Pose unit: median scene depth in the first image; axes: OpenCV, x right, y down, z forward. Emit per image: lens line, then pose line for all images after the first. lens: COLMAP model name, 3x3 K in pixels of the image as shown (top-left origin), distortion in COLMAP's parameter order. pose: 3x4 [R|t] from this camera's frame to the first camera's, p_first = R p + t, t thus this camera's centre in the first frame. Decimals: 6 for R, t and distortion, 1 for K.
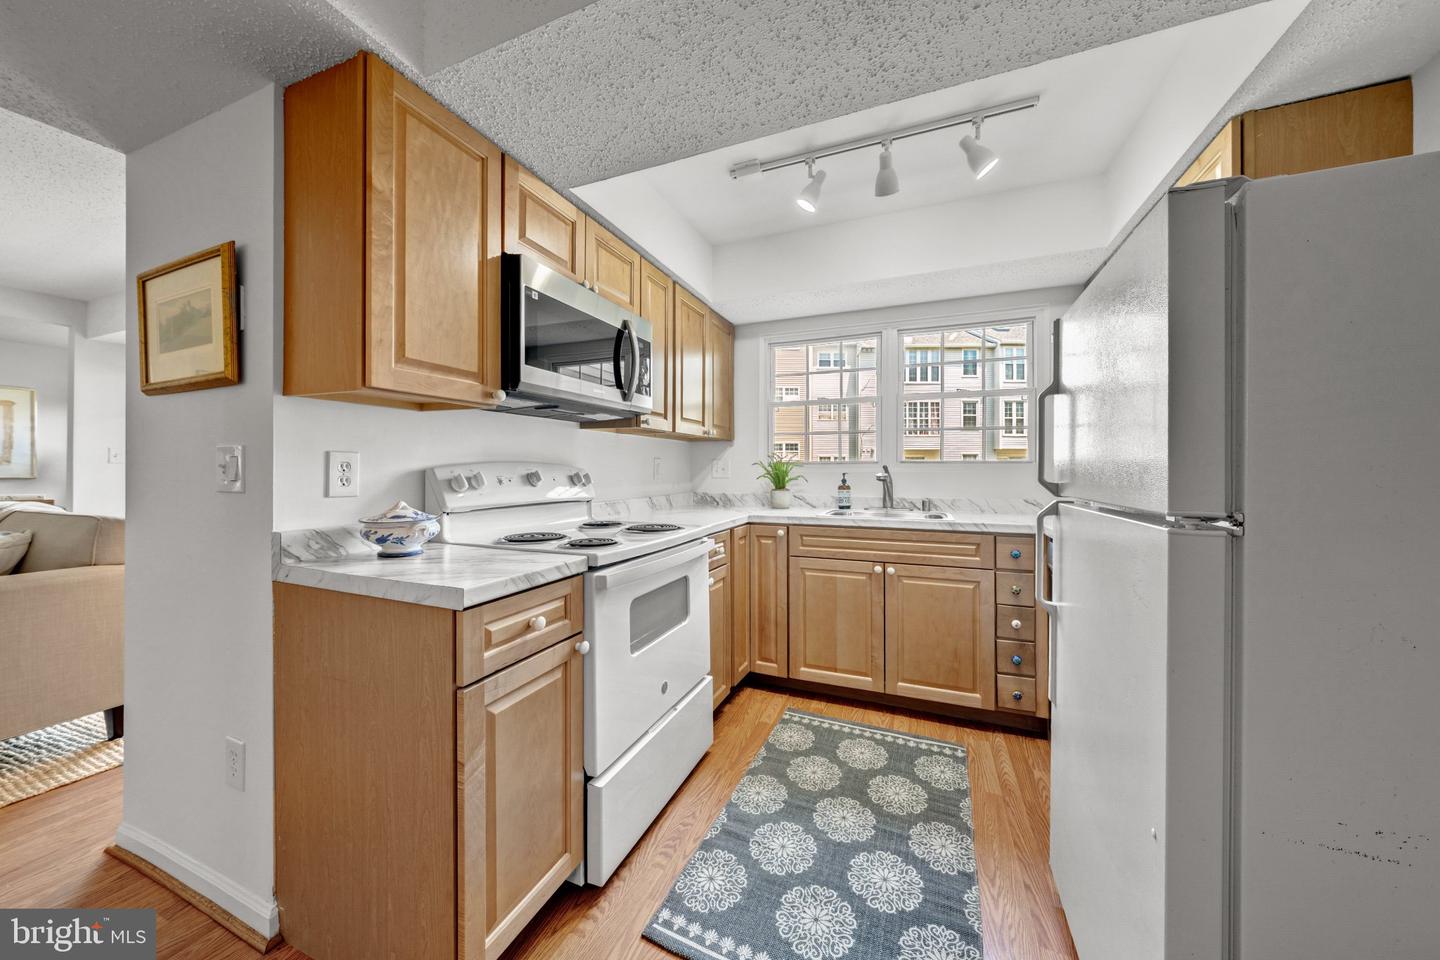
lens RADIAL K [[494.3, 0, 718.2], [0, 494.3, 471.1], [0, 0, 1]] dist [-0.000866, -0.000116]
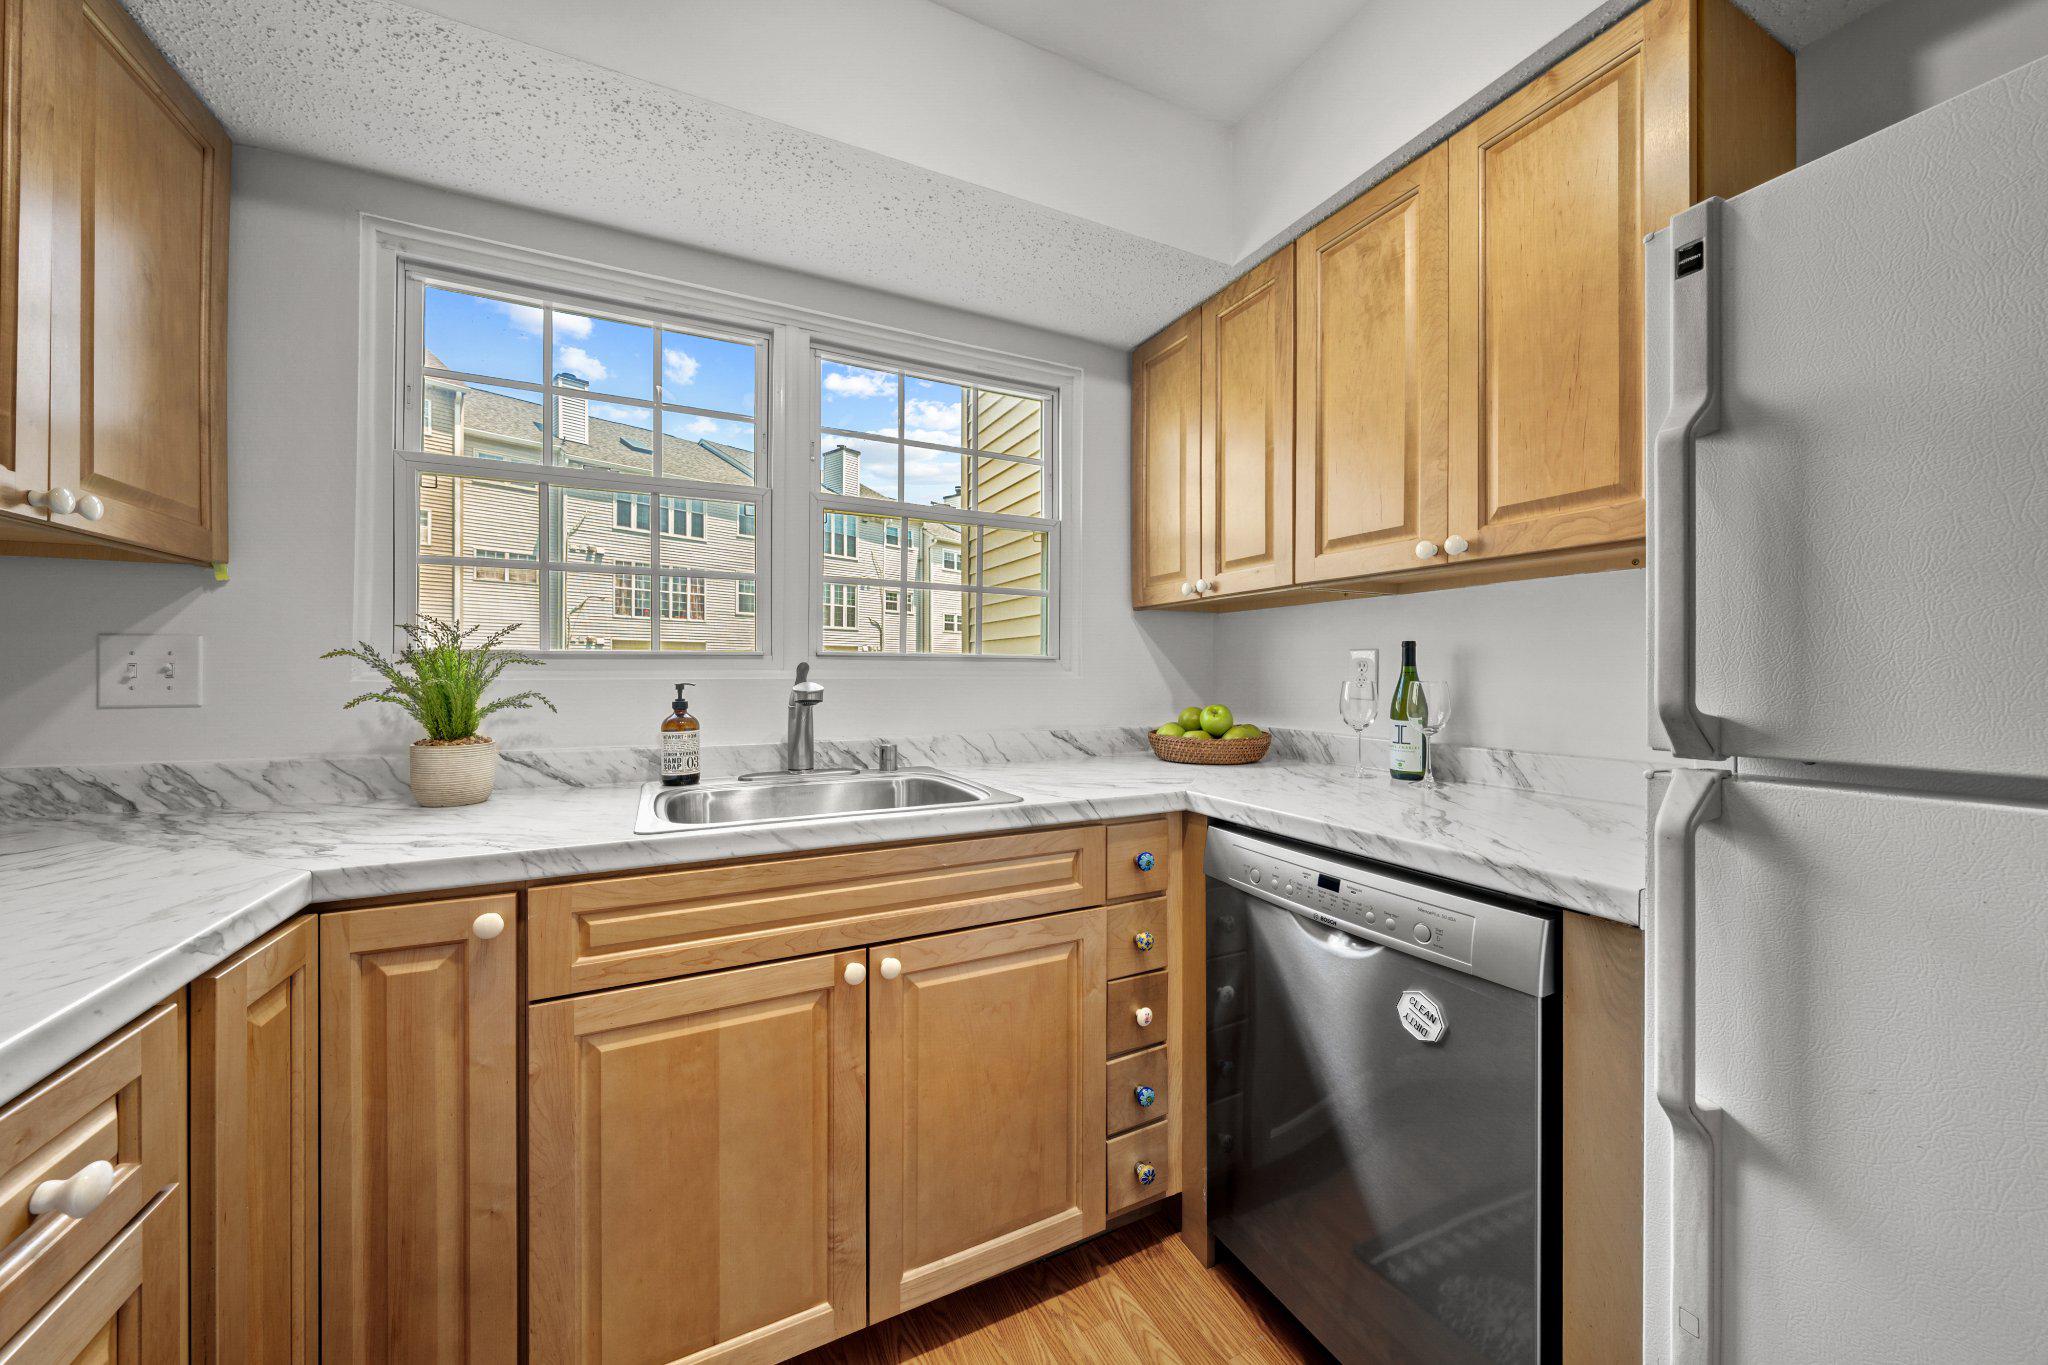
lens RADIAL K [[740.8, 0, 1037.7], [0, 740.8, 671.3], [0, 0, 1]] dist [-0.002990, -0.000408]
pose [[0.656409, 0.002609, 0.754400, 0.024224], [0.002088, 0.999984, -0.005275, -0.002015], [-0.754402, 0.005038, 0.656393, 0.527032]]
